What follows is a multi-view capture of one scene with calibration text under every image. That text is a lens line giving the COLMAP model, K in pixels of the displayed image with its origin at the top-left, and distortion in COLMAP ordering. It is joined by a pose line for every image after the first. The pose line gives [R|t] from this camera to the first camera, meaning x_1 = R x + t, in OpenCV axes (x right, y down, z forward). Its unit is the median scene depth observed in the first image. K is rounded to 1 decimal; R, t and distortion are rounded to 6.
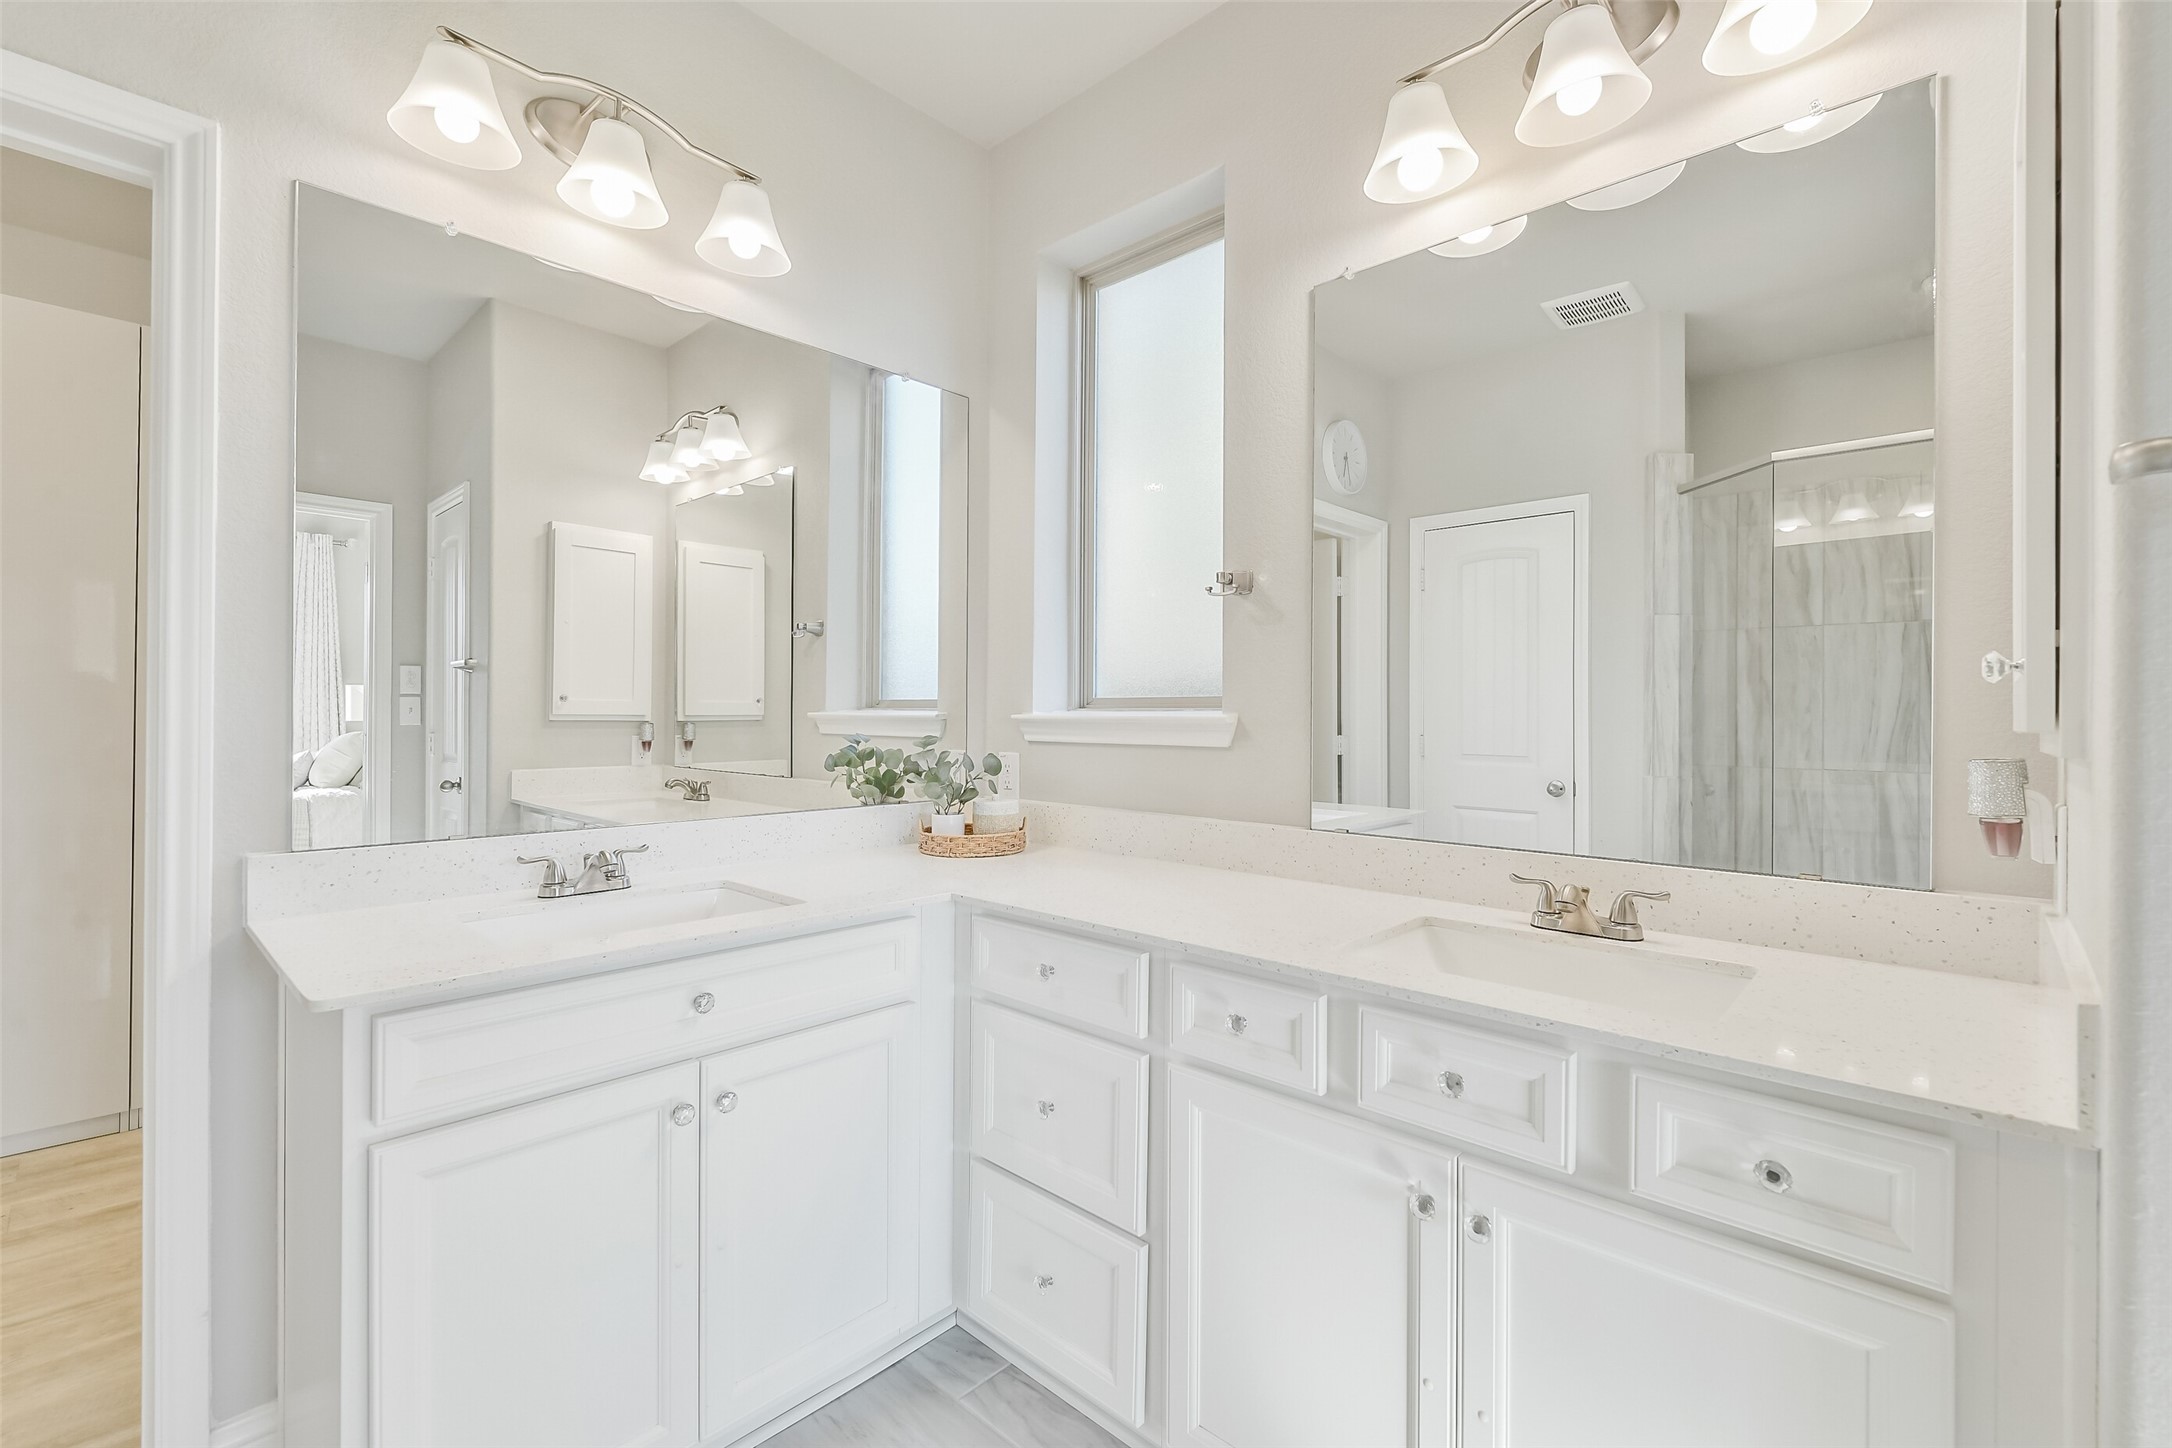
lens RADIAL K [[934.2, 0, 1094.2], [0, 934.2, 717.9], [0, 0, 1]] dist [-0.003007, -0.001763]
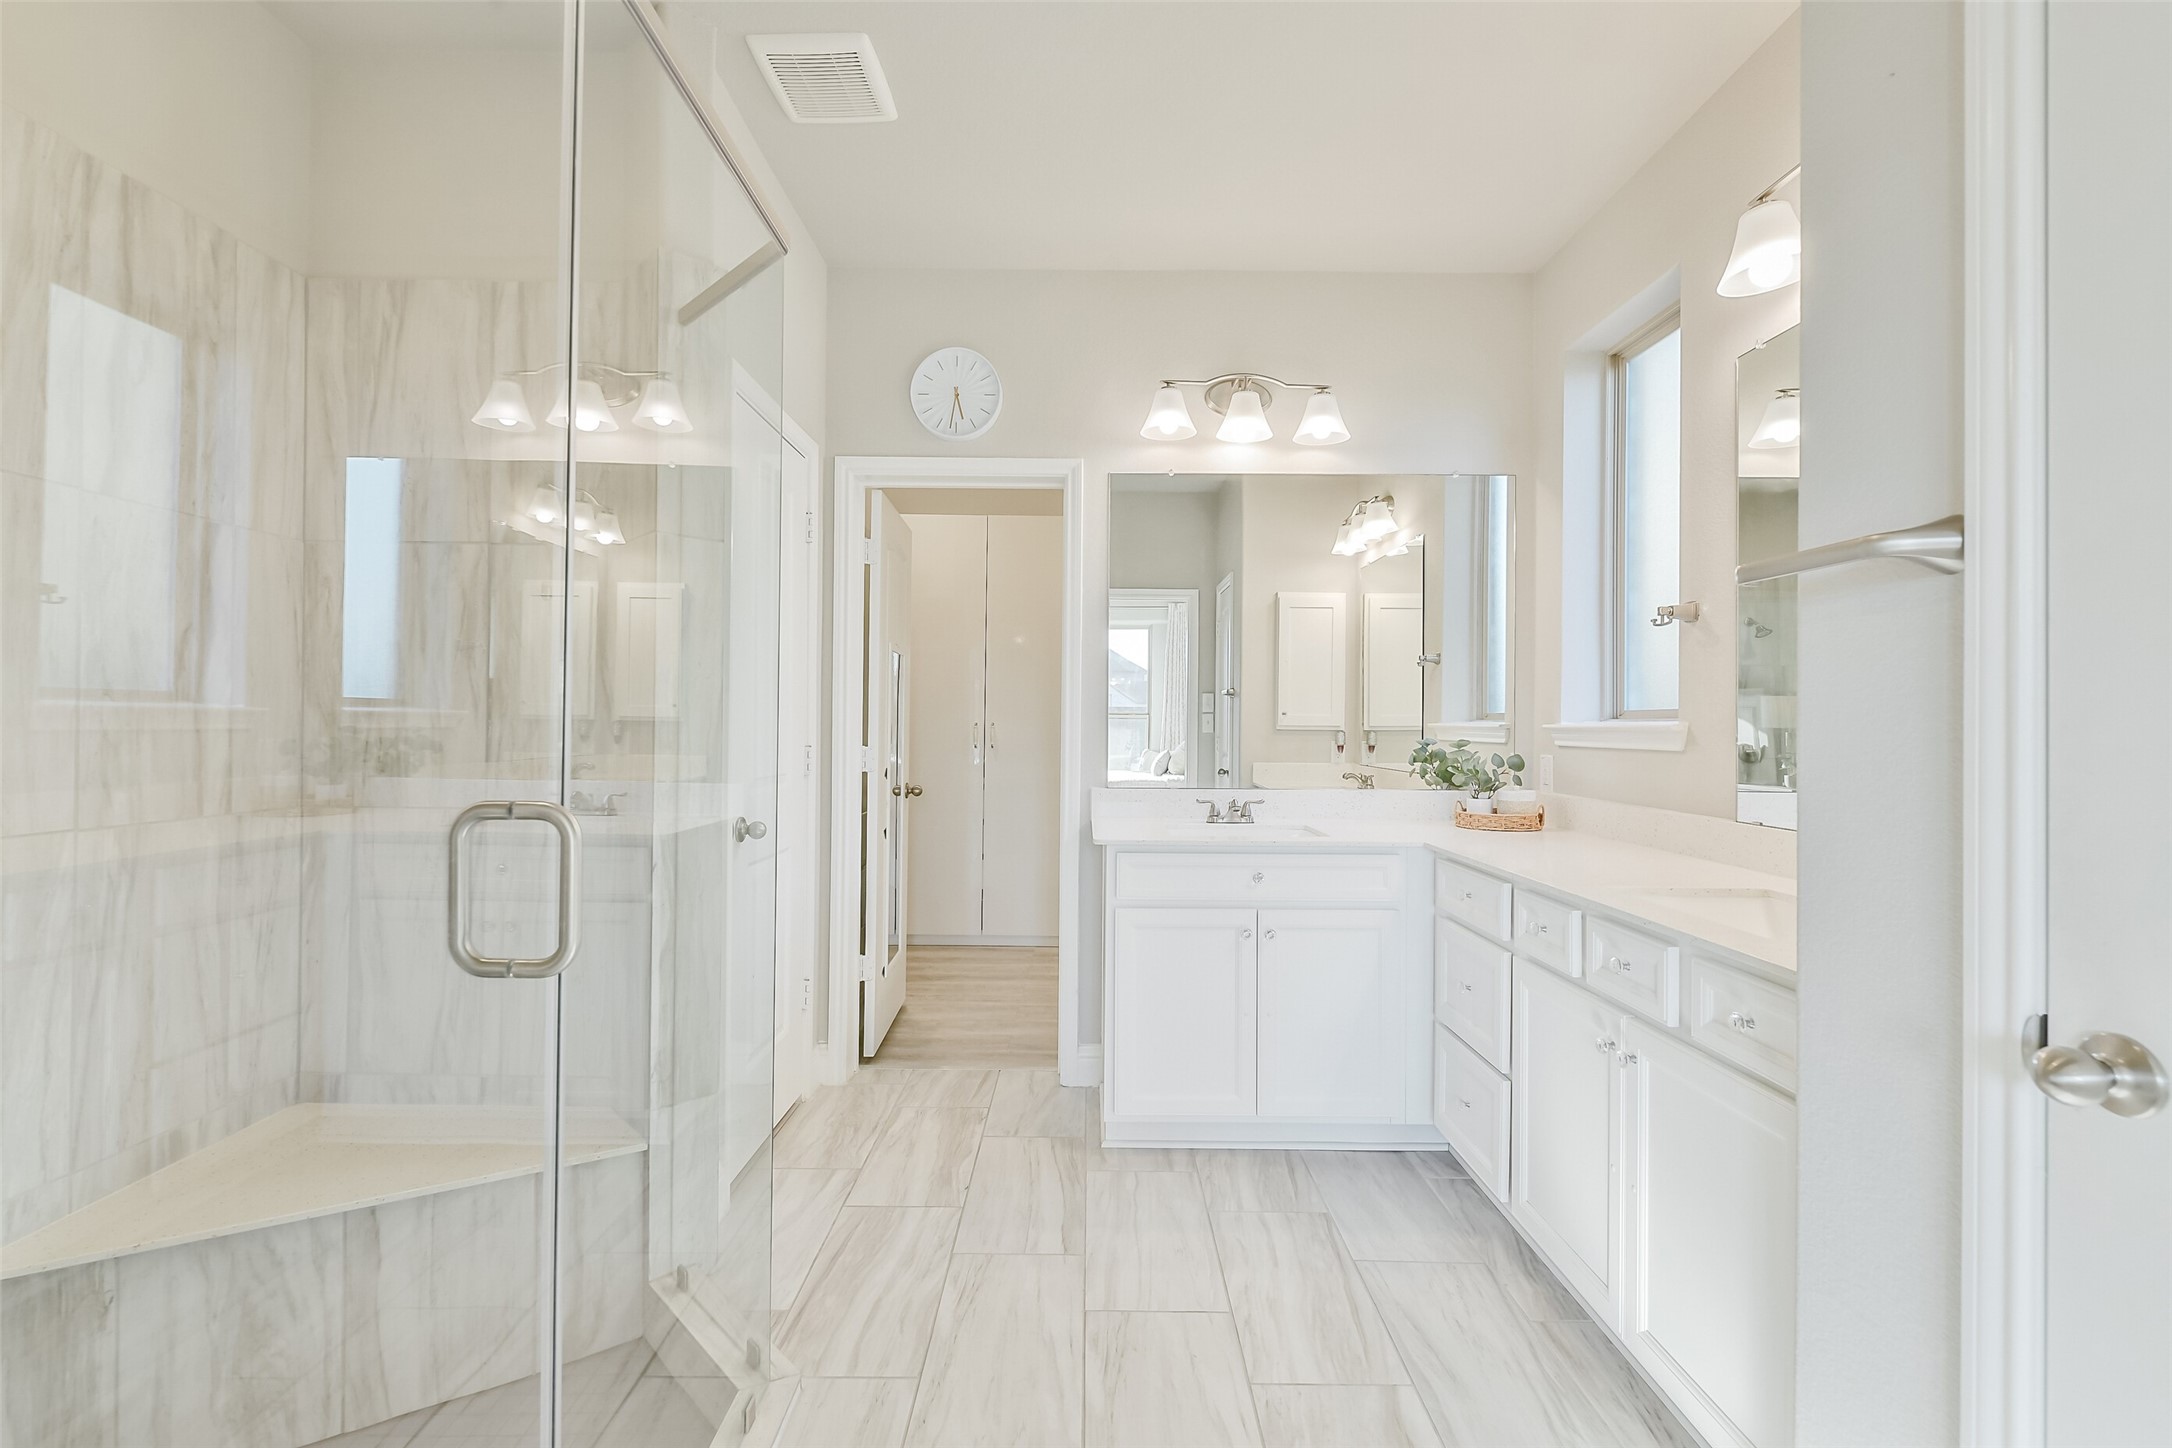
lens RADIAL K [[934.2, 0, 1079.1], [0, 934.2, 723.6], [0, 0, 1]] dist [-0.003007, -0.001763]
pose [[0.675407, -0.002164, -0.737442, 0.445518], [-0.003498, 0.999975, -0.006138, 0.005680], [0.737437, 0.006725, 0.675383, -0.328558]]
